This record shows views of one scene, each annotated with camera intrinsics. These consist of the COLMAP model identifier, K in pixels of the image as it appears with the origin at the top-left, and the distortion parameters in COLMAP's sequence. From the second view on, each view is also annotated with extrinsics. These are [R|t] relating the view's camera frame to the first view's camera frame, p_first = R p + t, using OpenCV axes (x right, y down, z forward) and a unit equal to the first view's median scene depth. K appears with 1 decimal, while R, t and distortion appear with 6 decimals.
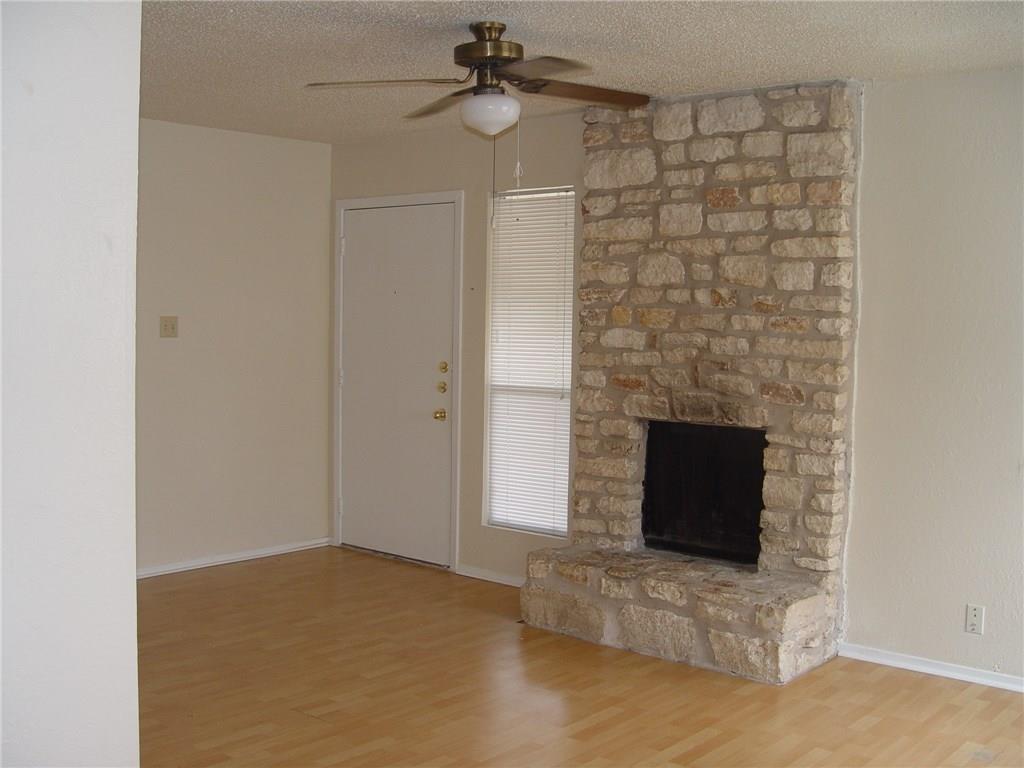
lens RADIAL K [[1176.2, 0, 512.0], [0, 1176.2, 384.0], [0, 0, 1]] dist [-0.152971, 0.000975]
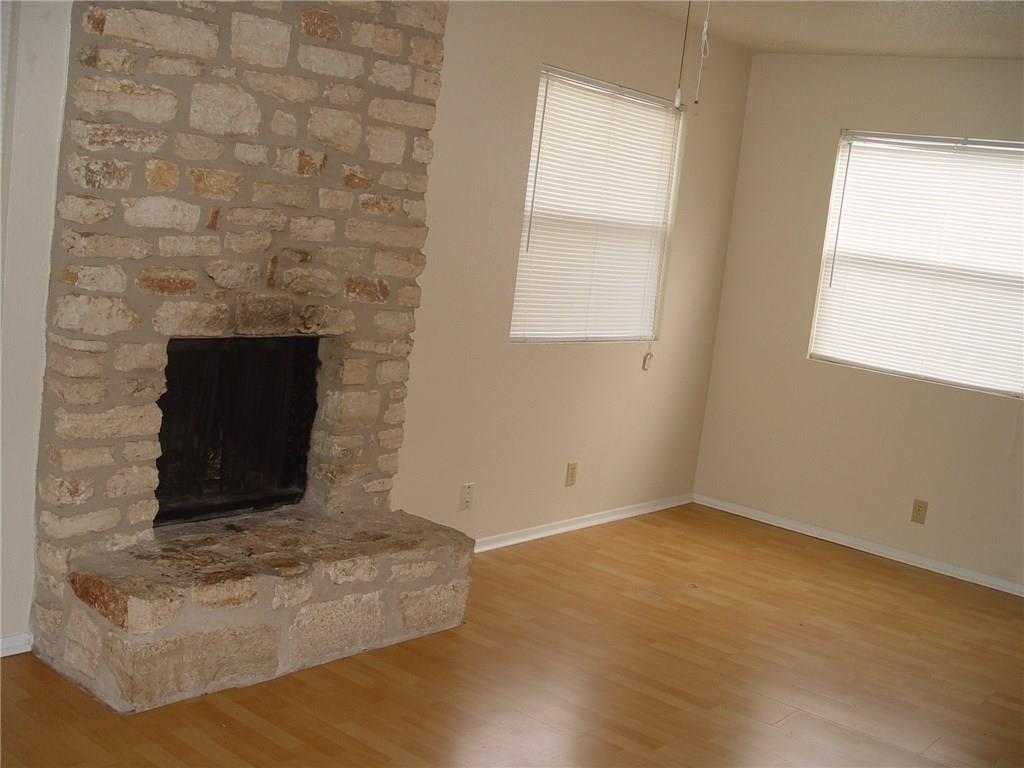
lens RADIAL K [[1176.2, 0, 512.0], [0, 1176.2, 384.0], [0, 0, 1]] dist [-0.152971, 0.000975]
pose [[-0.028051, -0.169620, 0.985110, -0.560553], [-0.059217, 0.984049, 0.167751, -0.067354], [-0.997851, -0.053630, -0.037648, 0.889414]]
